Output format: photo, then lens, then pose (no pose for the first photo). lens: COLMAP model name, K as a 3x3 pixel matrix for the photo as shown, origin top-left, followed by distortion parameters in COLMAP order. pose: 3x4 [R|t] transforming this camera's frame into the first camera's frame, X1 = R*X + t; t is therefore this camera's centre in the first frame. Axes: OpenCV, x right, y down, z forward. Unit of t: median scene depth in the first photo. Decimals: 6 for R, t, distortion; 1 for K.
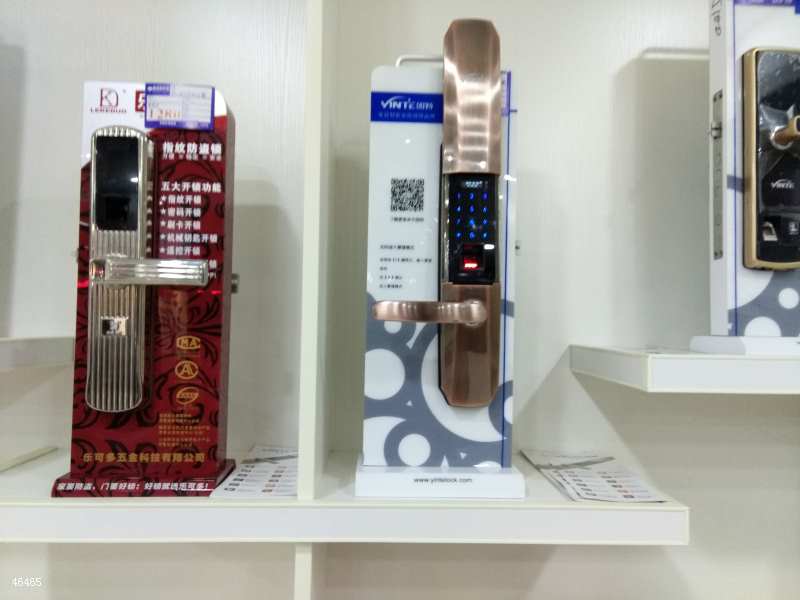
lens RADIAL K [[490.5, 0, 400.0], [0, 490.5, 300.0], [0, 0, 1]] dist [0.030543, -0.000016]
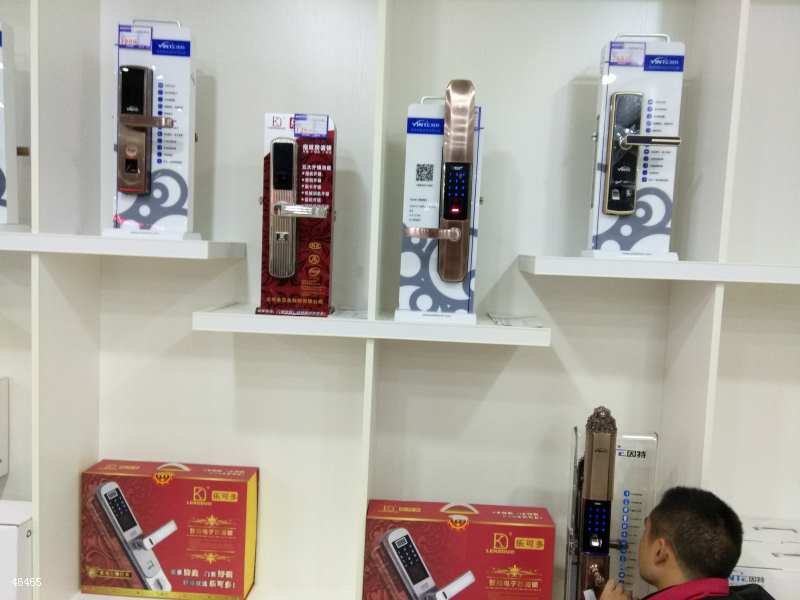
lens RADIAL K [[642.6, 0, 400.0], [0, 642.6, 300.0], [0, 0, 1]] dist [0.053768, -0.001602]
pose [[0.992417, 0.035731, -0.117610, 0.236723], [-0.022258, 0.993238, 0.113940, -0.001377], [0.120886, -0.110458, 0.986502, -1.585502]]
